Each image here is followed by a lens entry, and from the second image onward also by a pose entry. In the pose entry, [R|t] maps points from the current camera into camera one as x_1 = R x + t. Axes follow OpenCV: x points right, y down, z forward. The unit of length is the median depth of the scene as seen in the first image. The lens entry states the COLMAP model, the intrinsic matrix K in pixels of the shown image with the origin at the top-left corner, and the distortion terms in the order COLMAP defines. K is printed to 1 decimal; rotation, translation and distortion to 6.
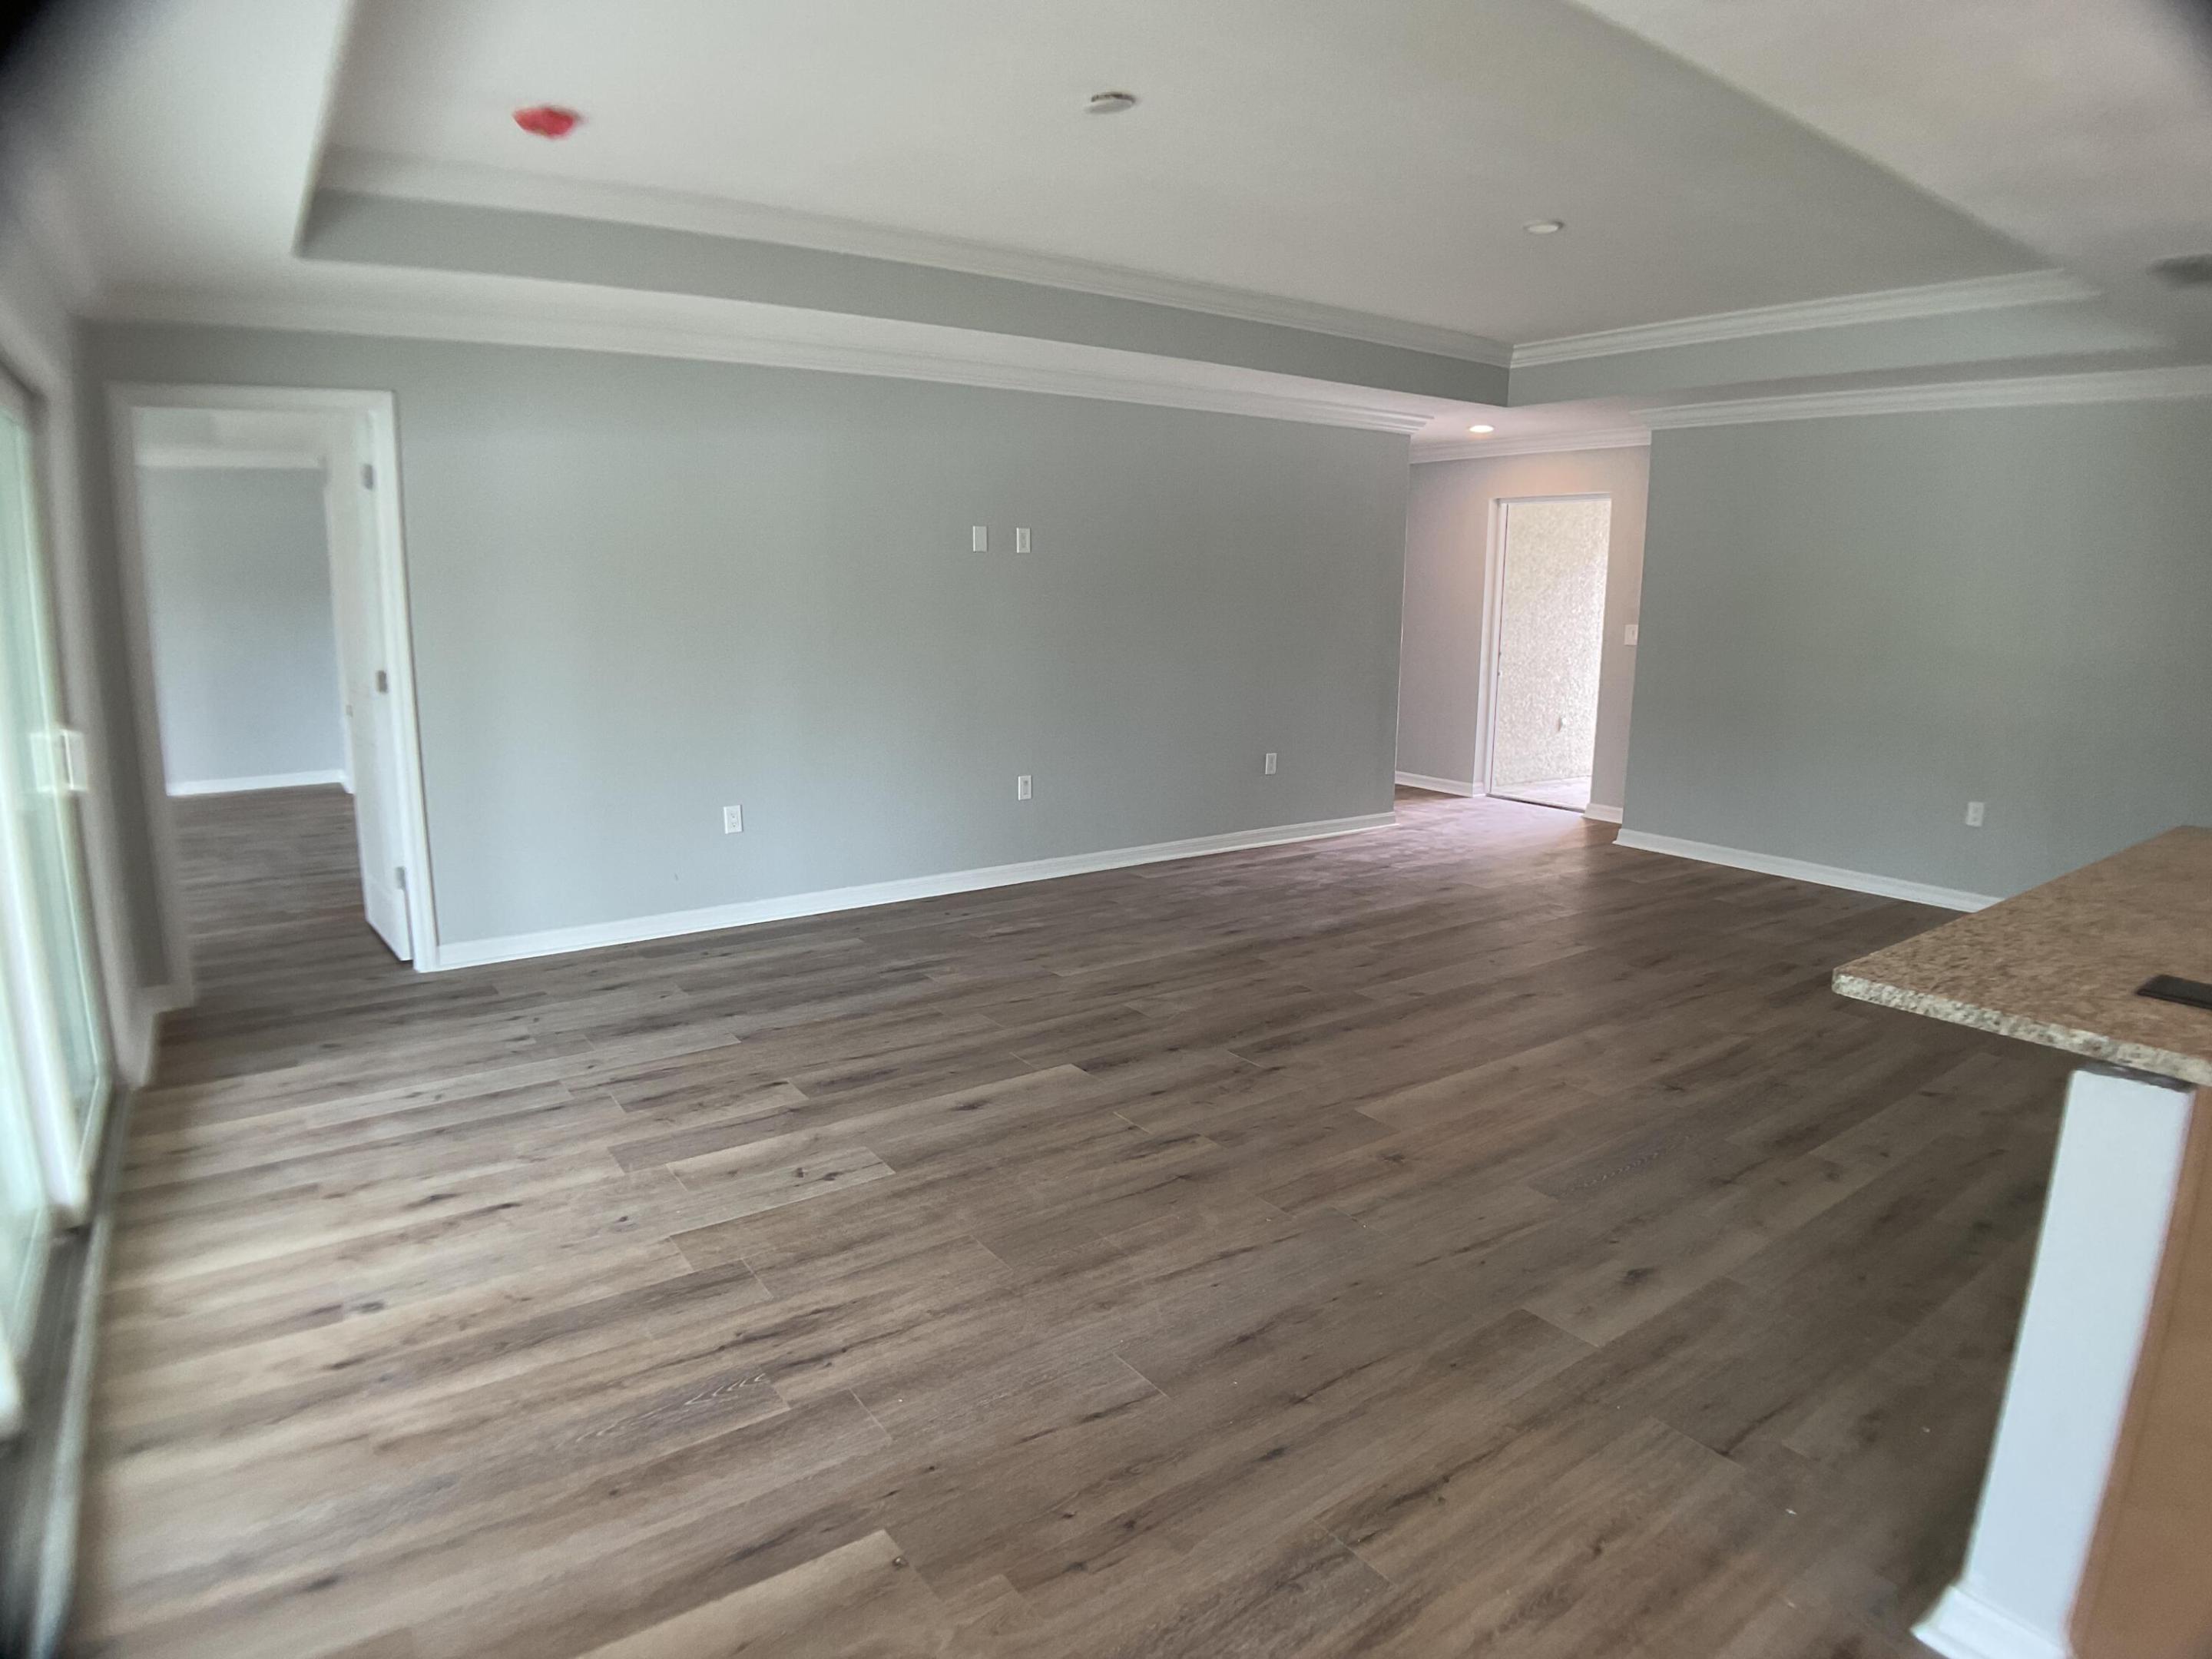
lens RADIAL K [[1270.9, 0, 1091.0], [0, 1270.9, 827.5], [0, 0, 1]] dist [-0.072600, -0.022847]
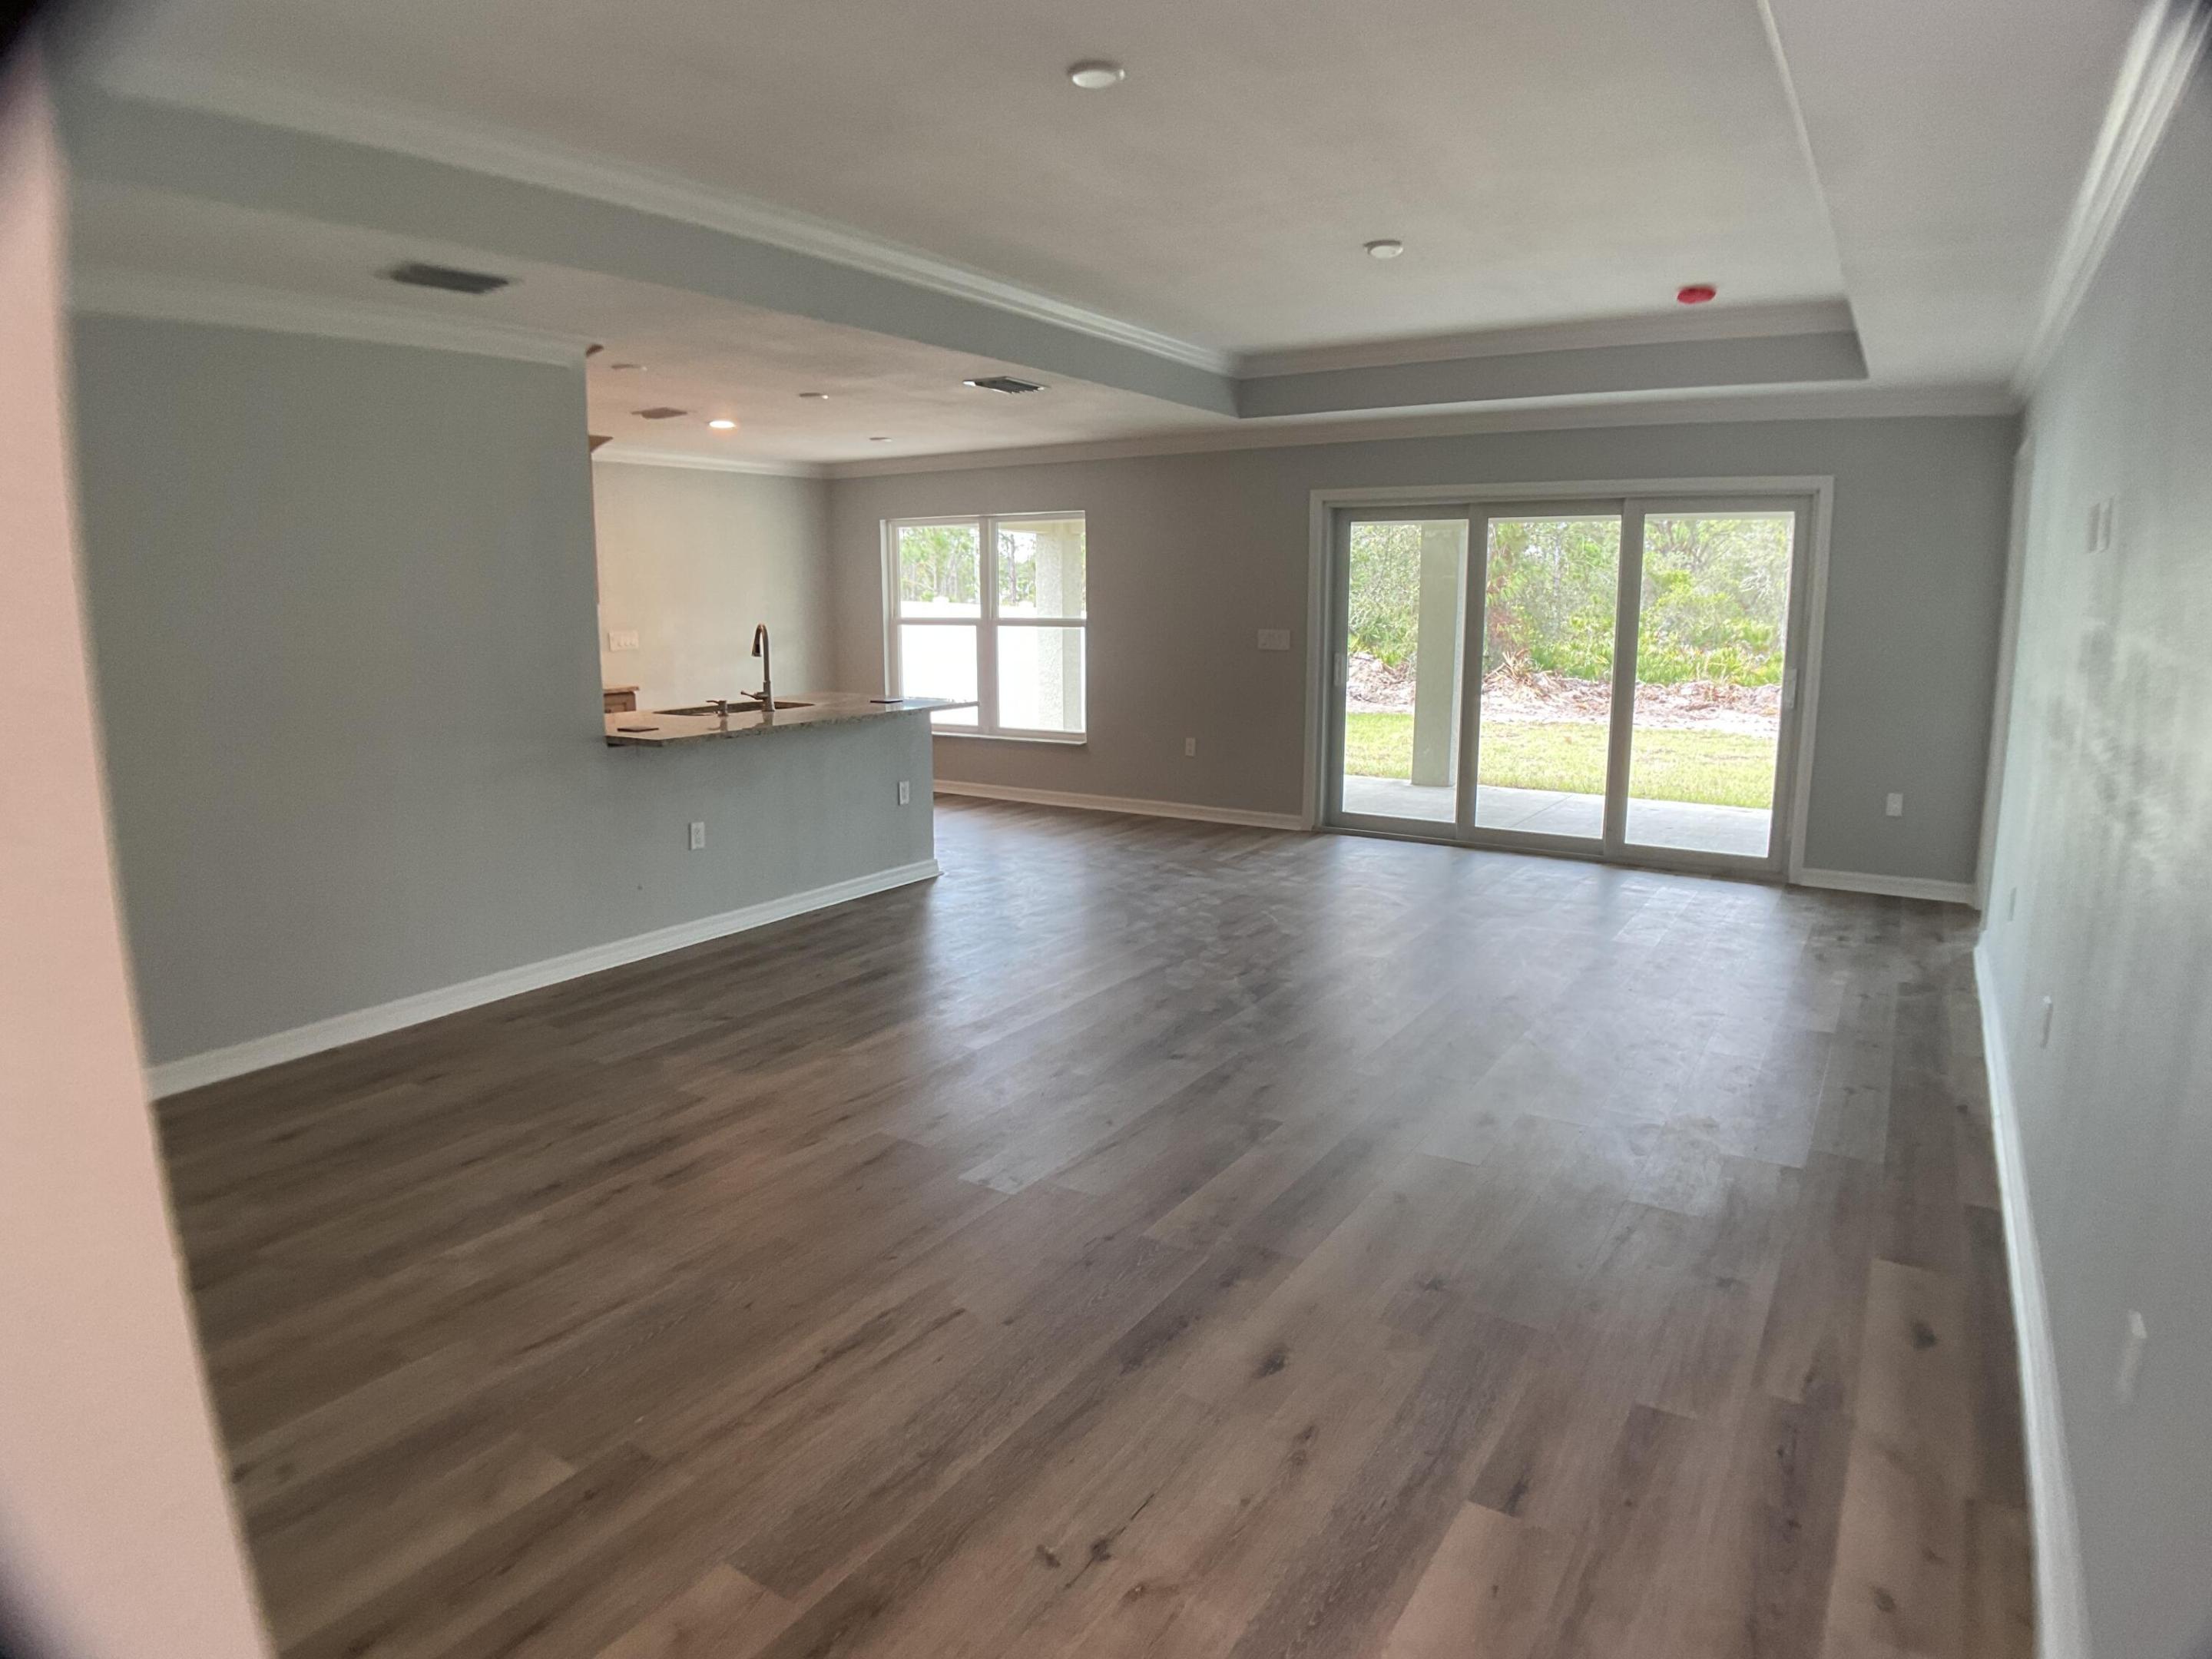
lens RADIAL K [[1270.9, 0, 1091.0], [0, 1270.9, 827.5], [0, 0, 1]] dist [-0.072600, -0.022847]
pose [[-0.932306, 0.063130, -0.356117, 0.888392], [-0.070564, 0.933974, 0.350304, -0.472588], [0.354719, 0.351720, -0.866295, 2.421393]]
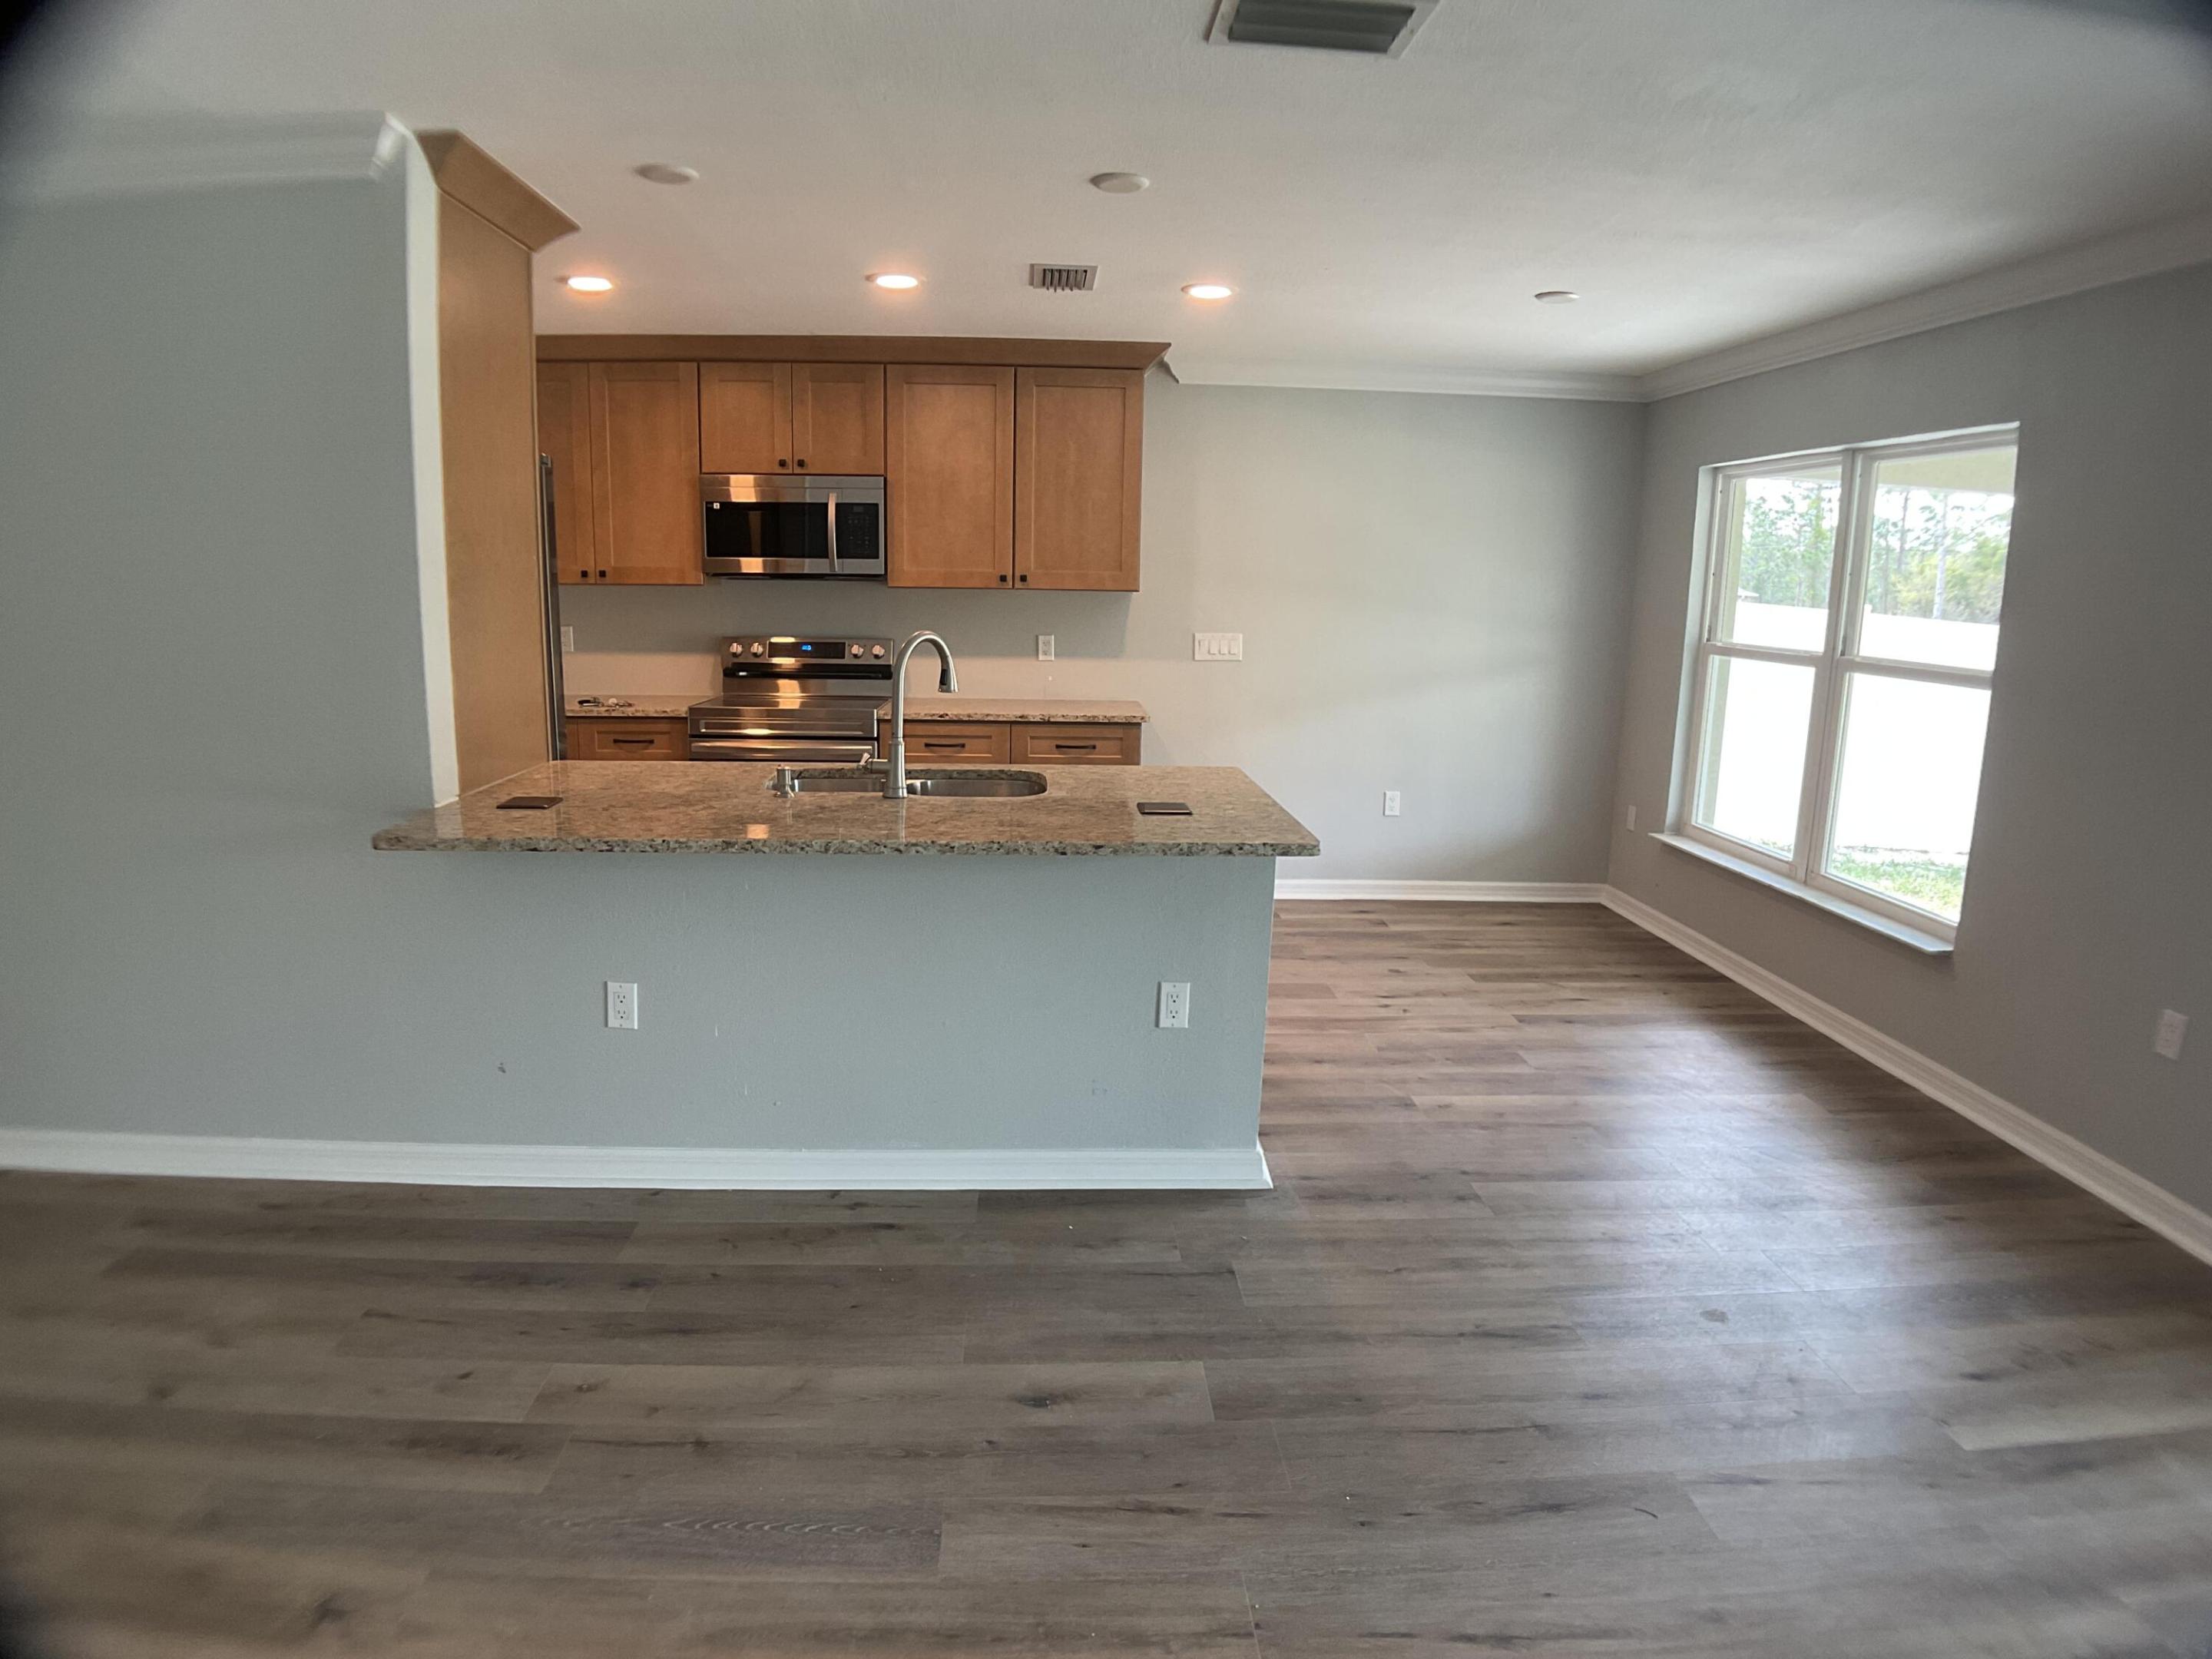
lens RADIAL K [[1270.9, 0, 1091.0], [0, 1270.9, 827.5], [0, 0, 1]] dist [-0.072600, -0.022847]
pose [[-0.845540, -0.125533, 0.518944, 0.013083], [0.074297, 0.934846, 0.347194, -0.252710], [-0.528717, 0.332123, -0.781123, 1.267258]]
